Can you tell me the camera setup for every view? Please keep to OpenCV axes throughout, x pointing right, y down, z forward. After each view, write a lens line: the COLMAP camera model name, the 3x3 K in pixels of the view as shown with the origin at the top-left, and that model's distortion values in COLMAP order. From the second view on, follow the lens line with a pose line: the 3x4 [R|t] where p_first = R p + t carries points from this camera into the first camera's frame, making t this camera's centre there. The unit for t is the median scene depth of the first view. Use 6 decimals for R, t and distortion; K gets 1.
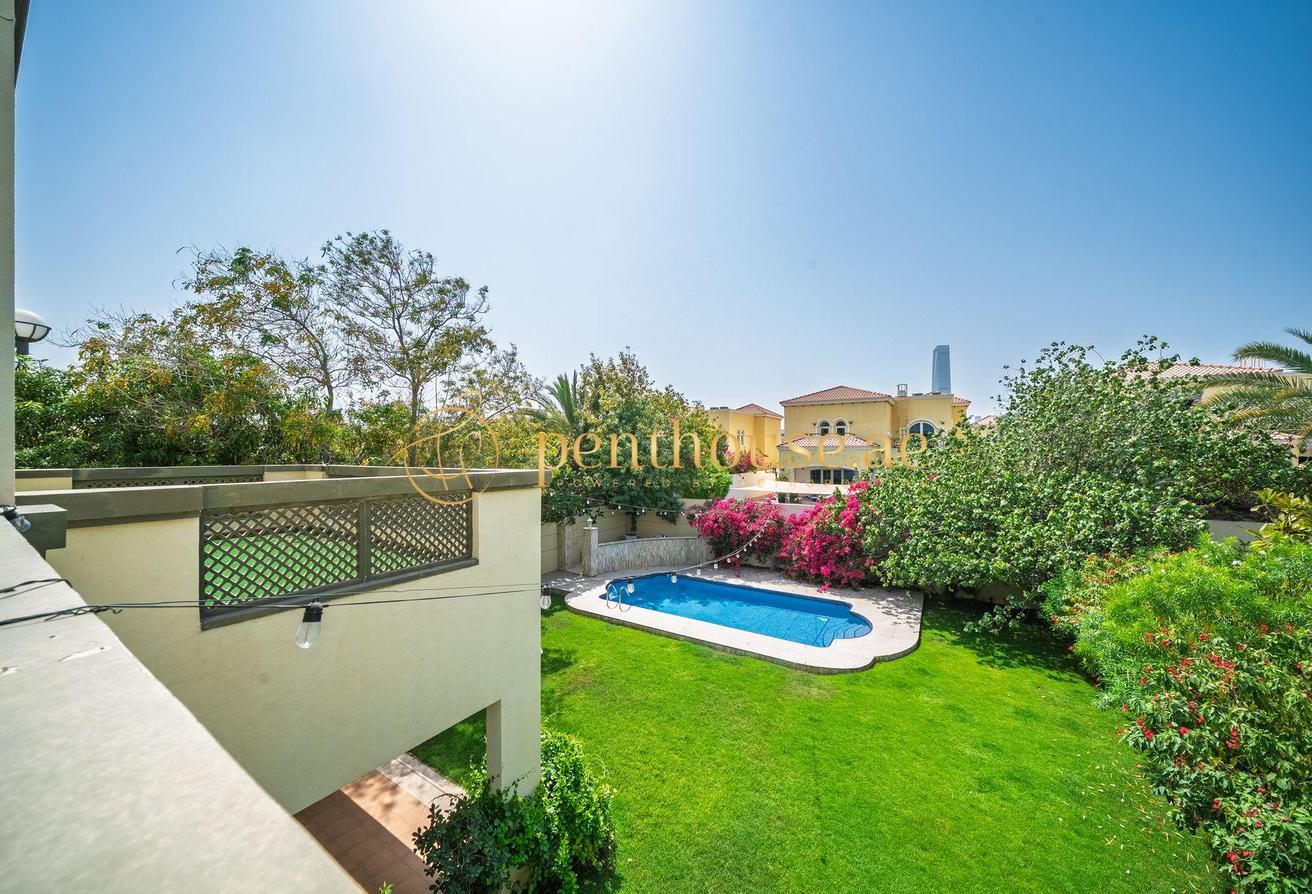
lens RADIAL K [[456.4, 0, 663.7], [0, 456.4, 449.3], [0, 0, 1]] dist [0.000429, 0.000028]
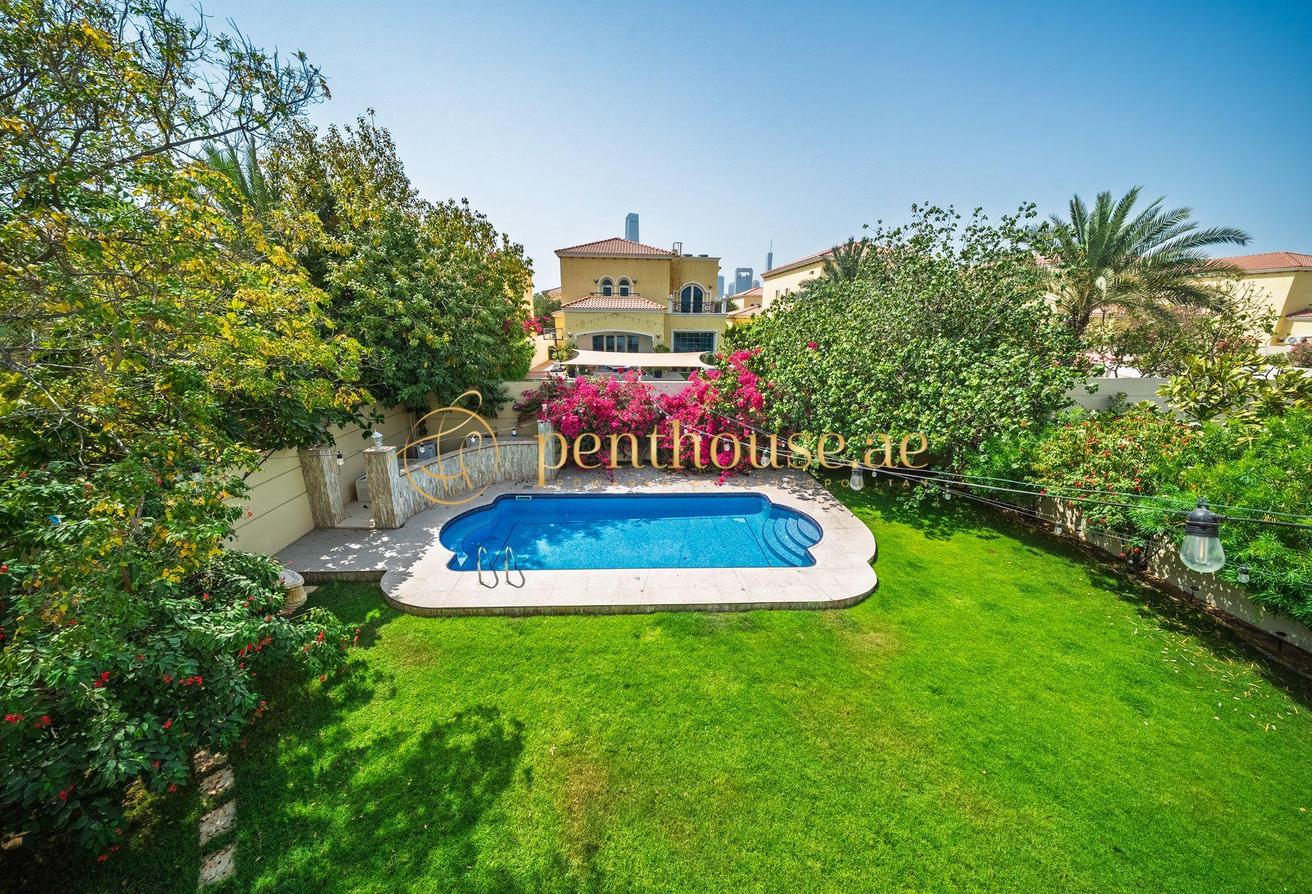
lens RADIAL K [[456.4, 0, 649.0], [0, 456.4, 434.2], [0, 0, 1]] dist [0.000429, 0.000028]
pose [[0.823983, -0.127931, 0.551984, -0.234077], [-0.018872, 0.967441, 0.252392, 0.011291], [-0.566300, -0.218384, 0.794741, 0.448062]]
